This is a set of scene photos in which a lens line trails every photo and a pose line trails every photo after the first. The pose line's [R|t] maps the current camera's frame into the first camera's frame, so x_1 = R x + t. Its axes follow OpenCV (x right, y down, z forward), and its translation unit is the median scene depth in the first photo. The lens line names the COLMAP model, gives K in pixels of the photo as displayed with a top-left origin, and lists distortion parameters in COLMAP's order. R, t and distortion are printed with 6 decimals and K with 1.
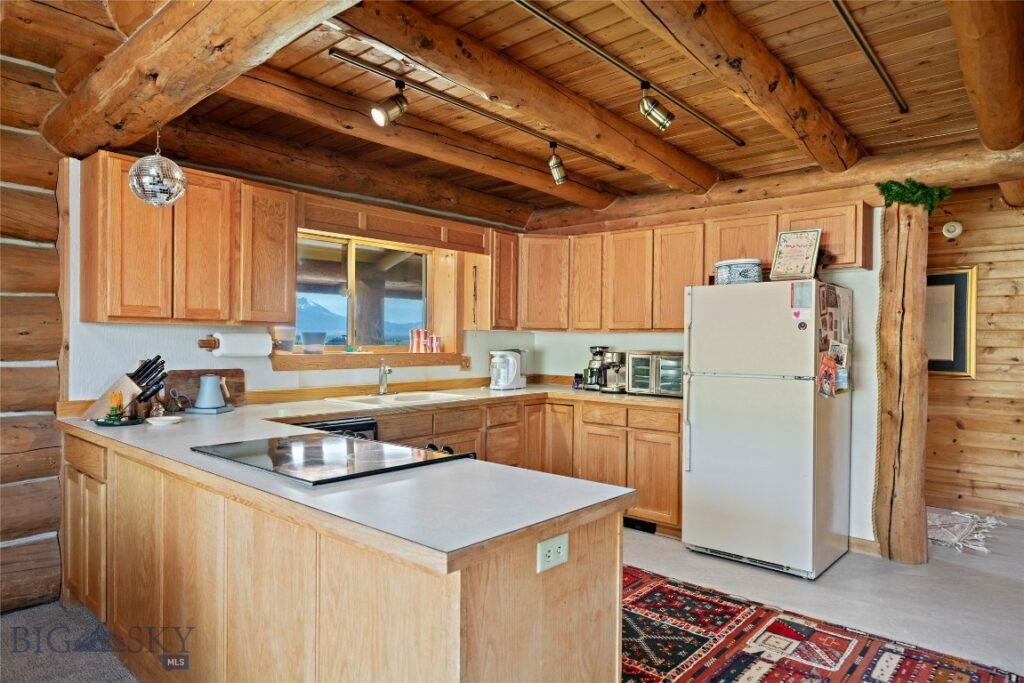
lens RADIAL K [[623.7, 0, 510.3], [0, 623.7, 346.1], [0, 0, 1]] dist [0.000403, 0.001917]
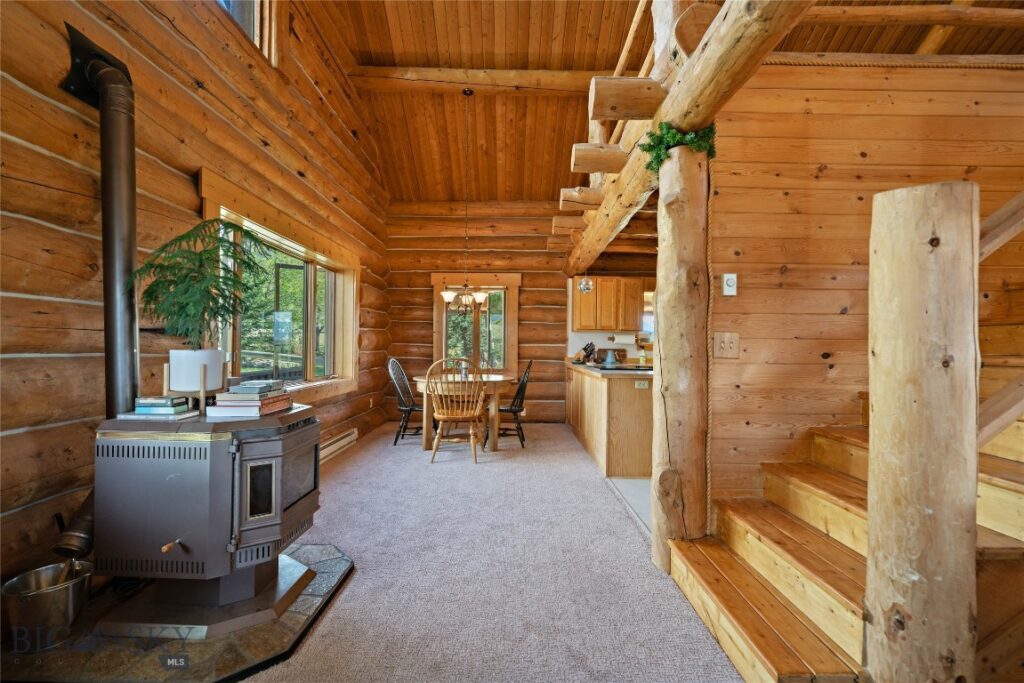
lens RADIAL K [[455.1, 0, 512.0], [0, 455.1, 341.5], [0, 0, 1]] dist [-0.001140, -0.000024]
pose [[0.665828, -0.009943, -0.746039, 0.612069], [-0.013571, 0.999584, -0.025434, 0.055981], [0.745982, 0.027059, 0.665416, -0.547055]]
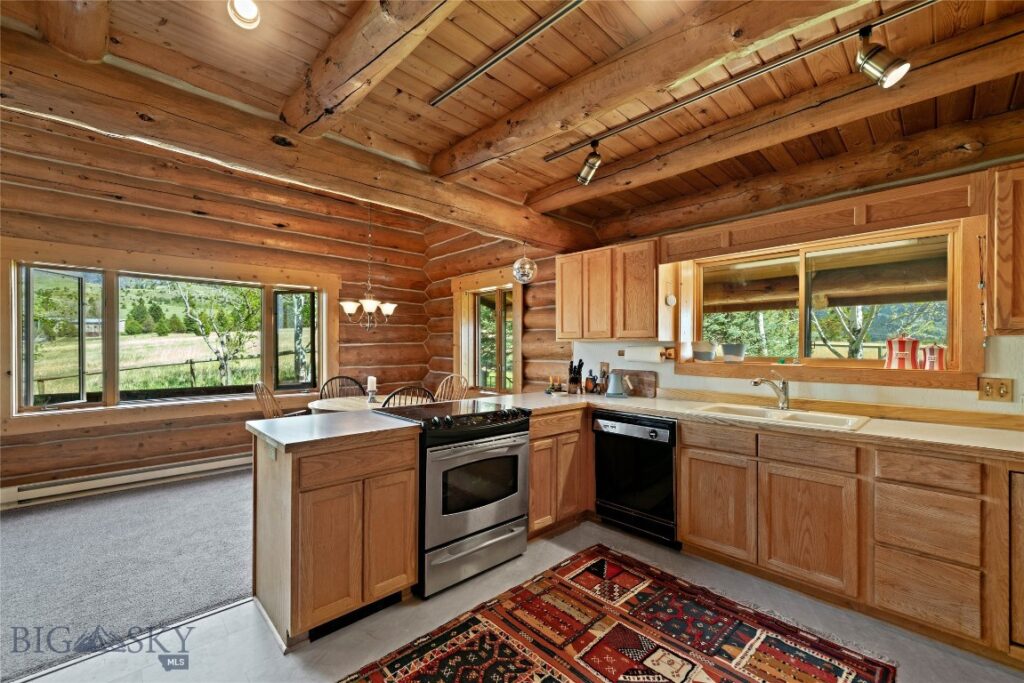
lens RADIAL K [[416.7, 0, 511.5], [0, 416.7, 345.3], [0, 0, 1]] dist [0.000279, 0.000500]
pose [[-0.078157, -0.016406, -0.996806, 0.513112], [-0.019389, 0.999700, -0.014933, -0.002212], [0.996753, 0.018160, -0.078452, 0.716348]]
